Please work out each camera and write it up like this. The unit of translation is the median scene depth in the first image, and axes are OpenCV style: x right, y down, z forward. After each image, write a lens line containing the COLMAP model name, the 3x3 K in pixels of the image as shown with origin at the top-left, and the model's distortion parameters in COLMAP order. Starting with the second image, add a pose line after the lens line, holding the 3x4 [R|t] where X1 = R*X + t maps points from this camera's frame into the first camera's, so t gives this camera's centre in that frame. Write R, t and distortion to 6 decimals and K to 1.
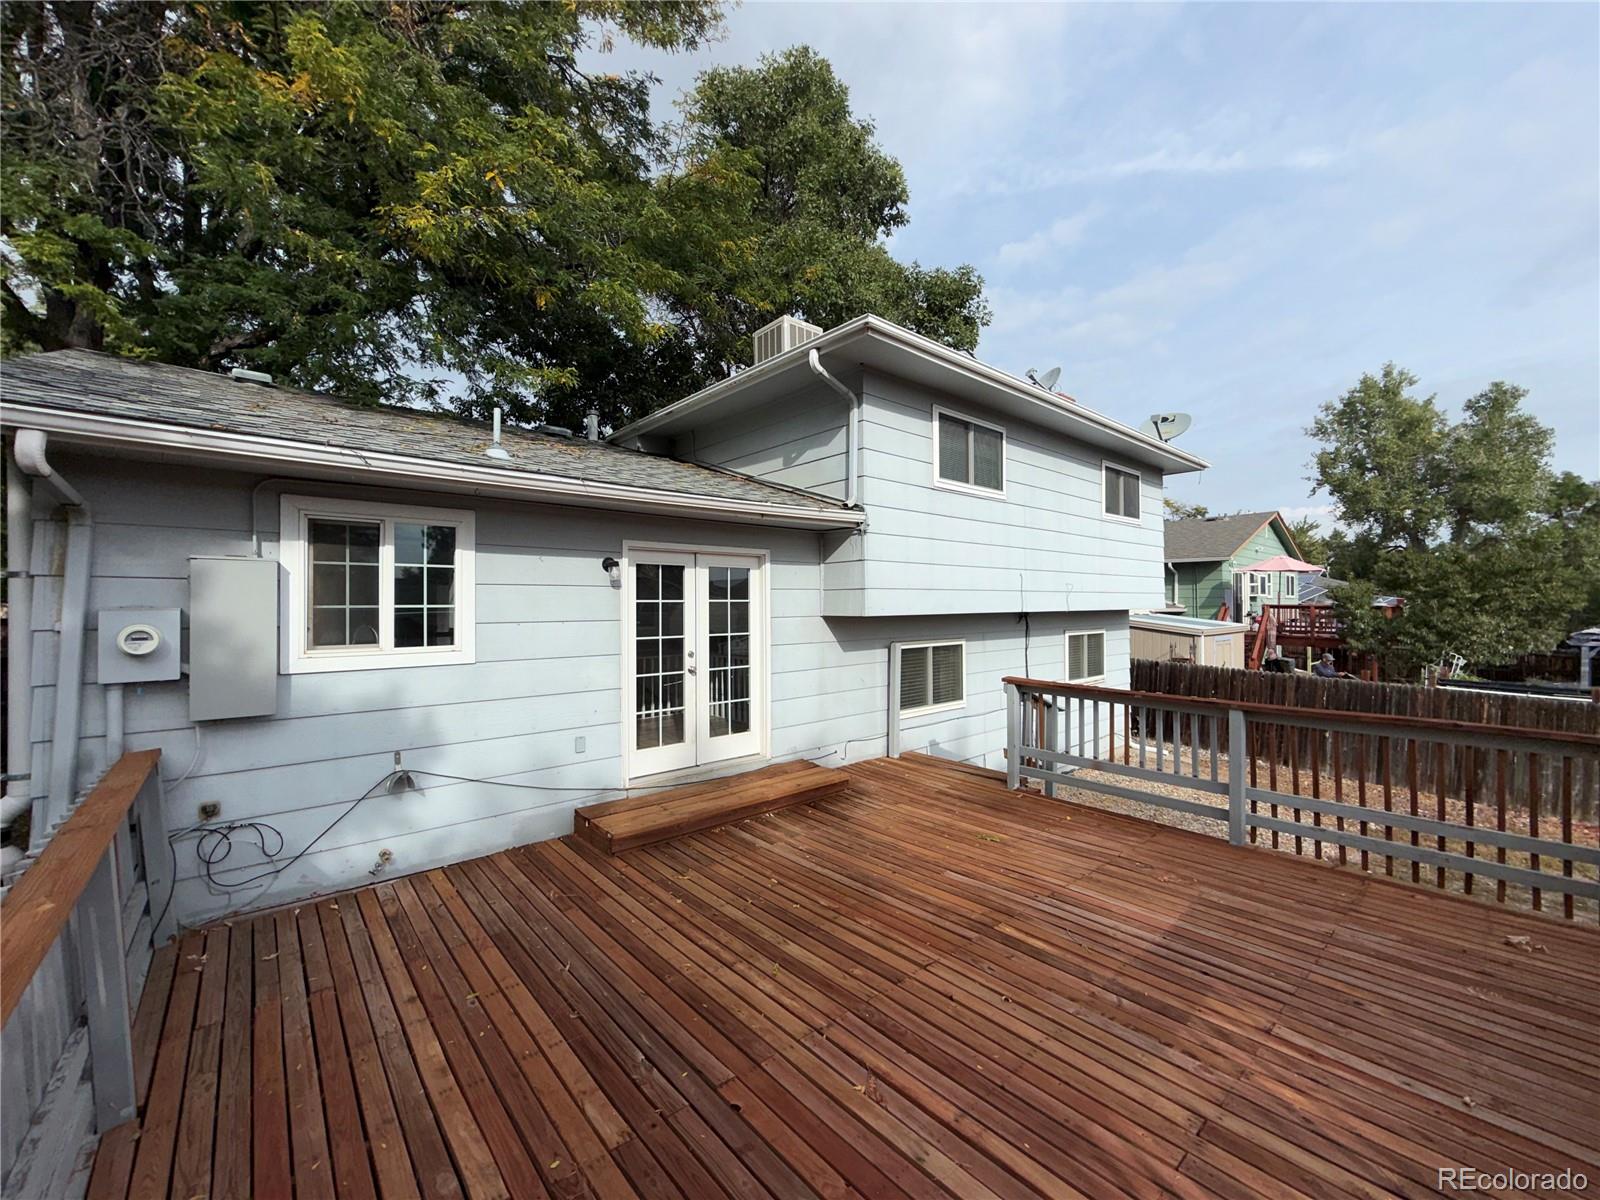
lens RADIAL K [[639.9, 0, 799.2], [0, 639.9, 598.8], [0, 0, 1]] dist [-0.001339, 0.001124]
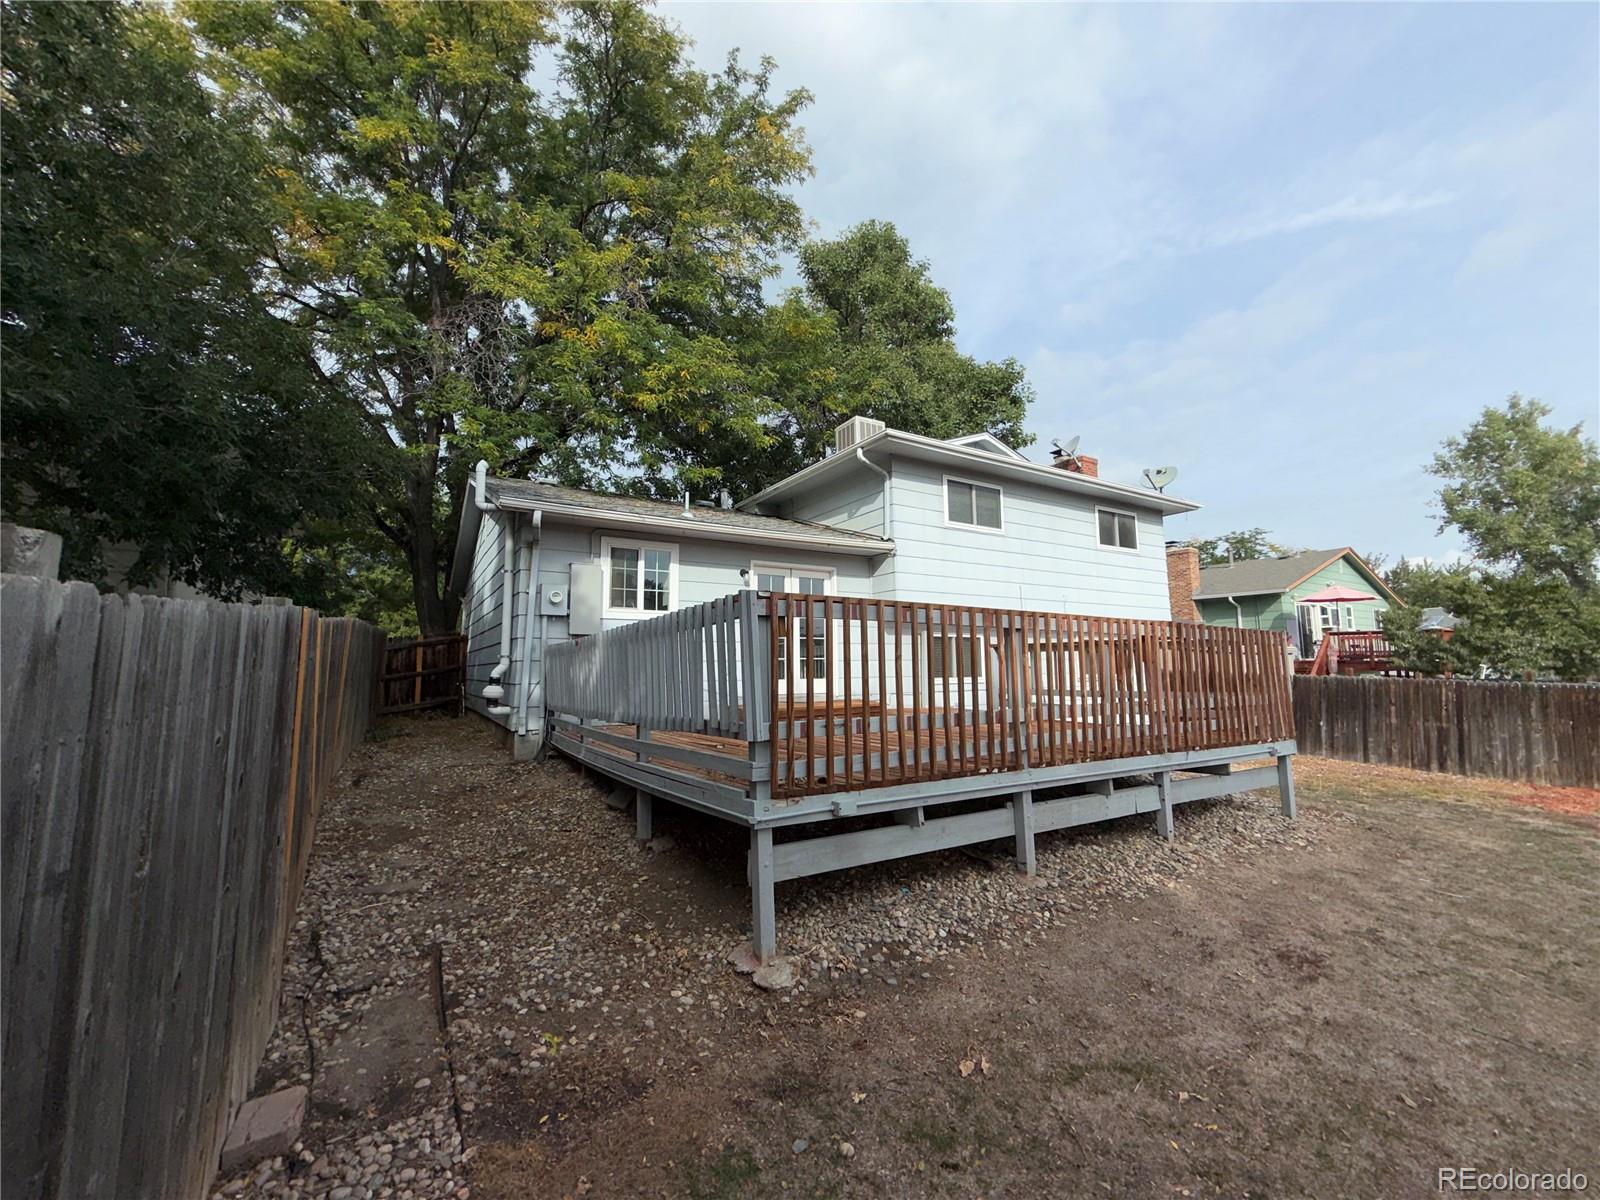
lens RADIAL K [[639.9, 0, 800.4], [0, 639.9, 598.3], [0, 0, 1]] dist [-0.001339, 0.001124]
pose [[0.986259, -0.025064, -0.163297, 0.076188], [0.008458, 0.994789, -0.101608, 0.098885], [0.164992, 0.098831, 0.981331, -0.363422]]
